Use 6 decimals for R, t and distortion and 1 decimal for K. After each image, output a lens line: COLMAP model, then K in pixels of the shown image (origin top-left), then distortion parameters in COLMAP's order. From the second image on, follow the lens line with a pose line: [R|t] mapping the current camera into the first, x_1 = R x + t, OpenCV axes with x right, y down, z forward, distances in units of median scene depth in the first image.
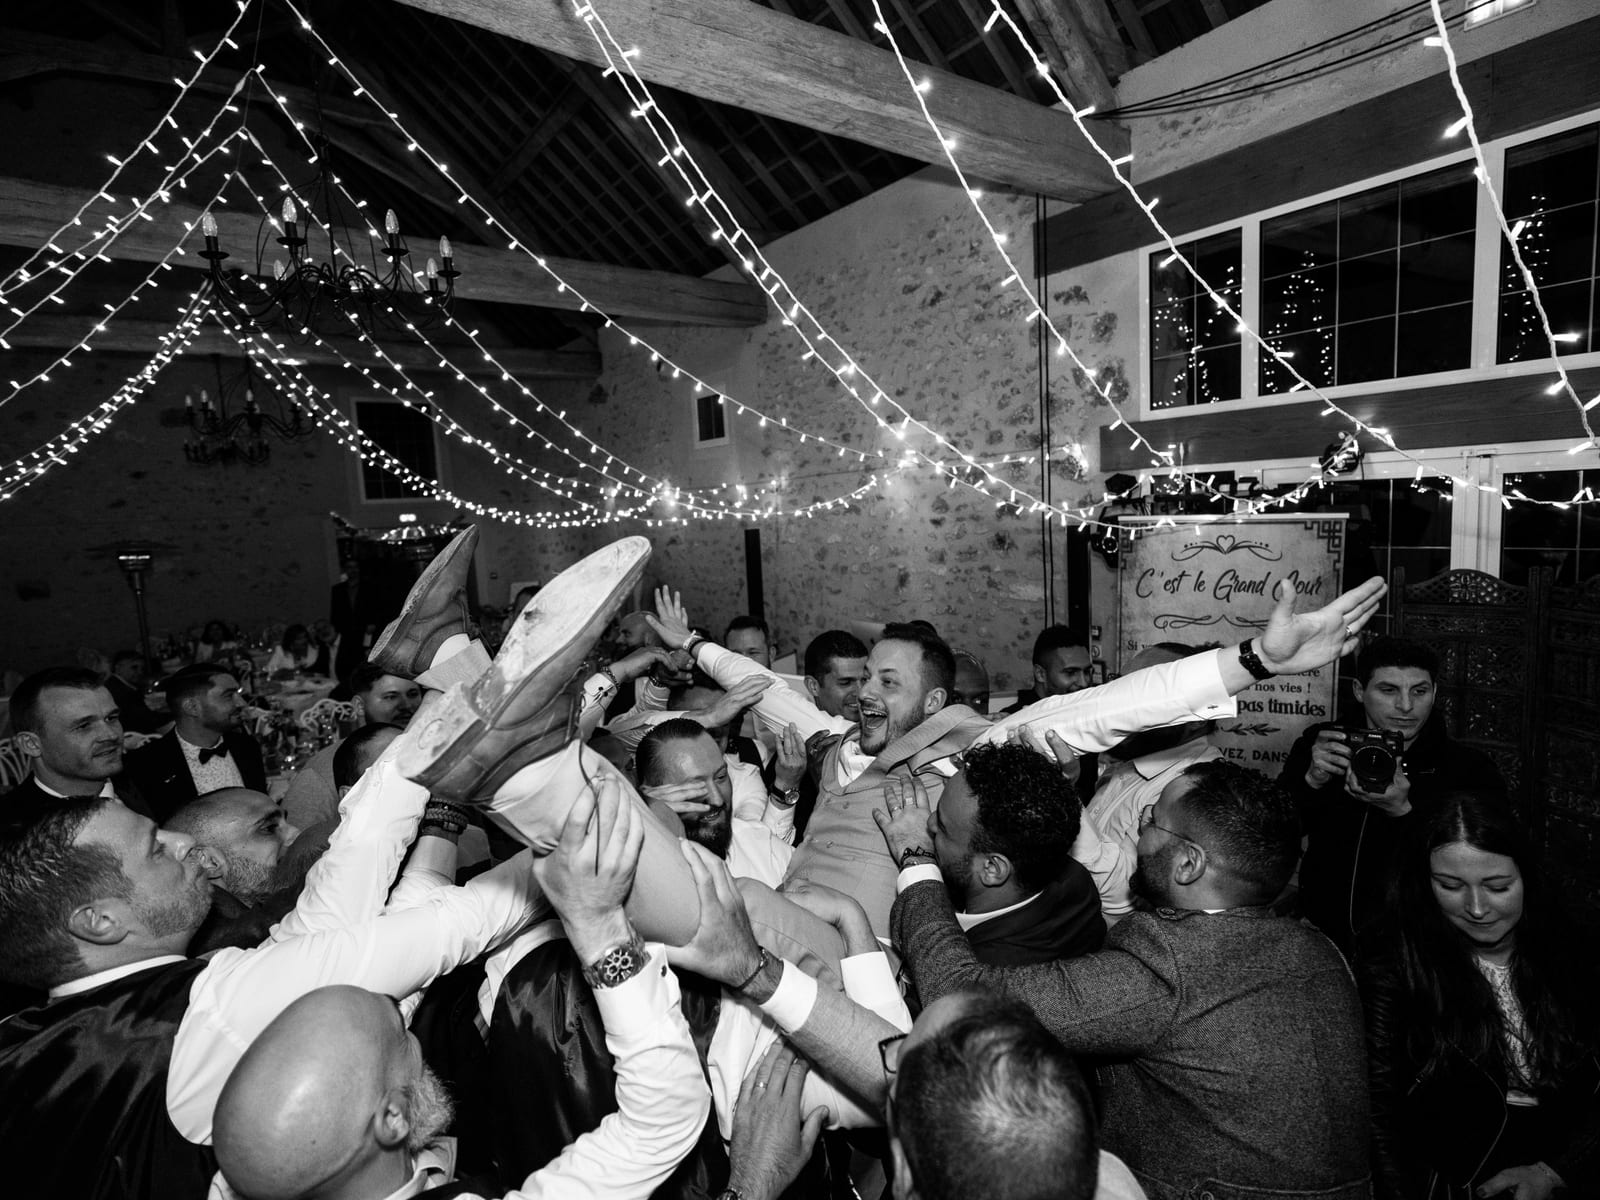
lens RADIAL K [[855.0, 0, 800.0], [0, 855.0, 600.0], [0, 0, 1]] dist [-0.001790, -0.000173]
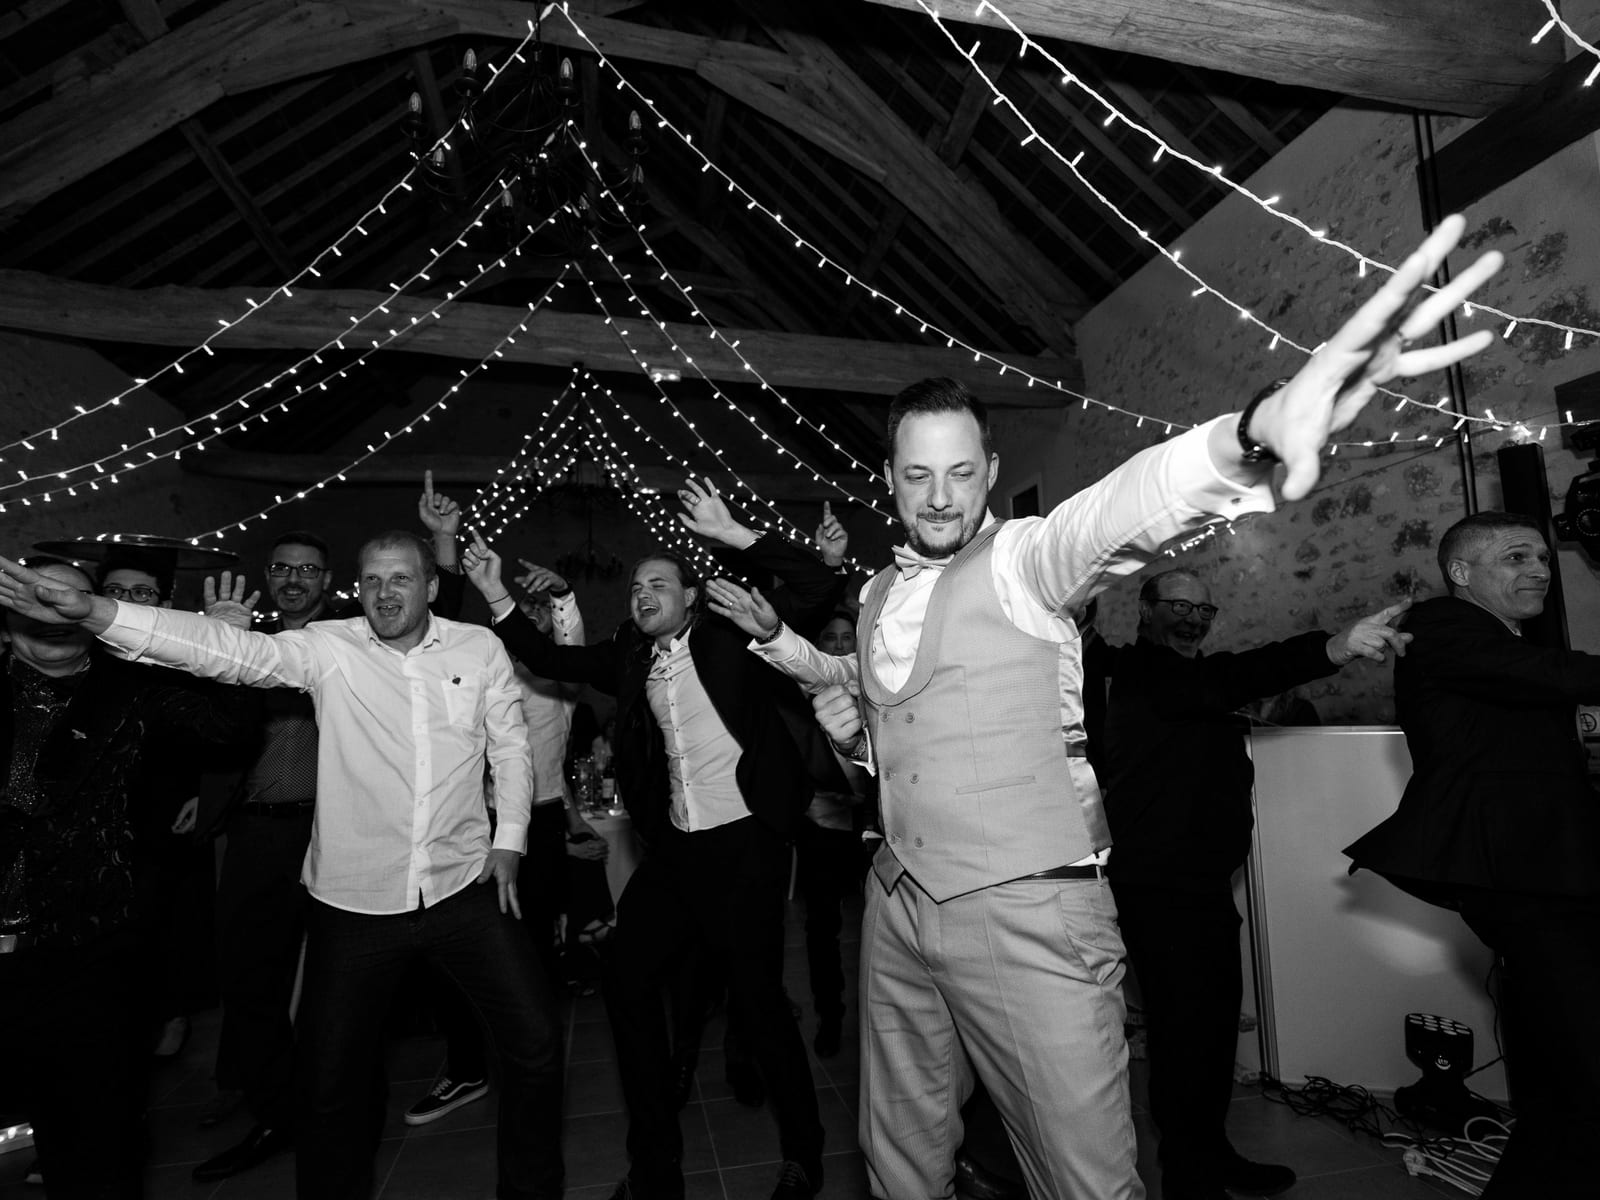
lens RADIAL K [[855.0, 0, 800.0], [0, 855.0, 600.0], [0, 0, 1]] dist [-0.001790, -0.000173]
pose [[0.916532, -0.019843, -0.399470, 0.052786], [-0.072508, 0.973976, -0.214742, 0.128119], [0.393335, 0.225783, 0.891241, 0.151486]]
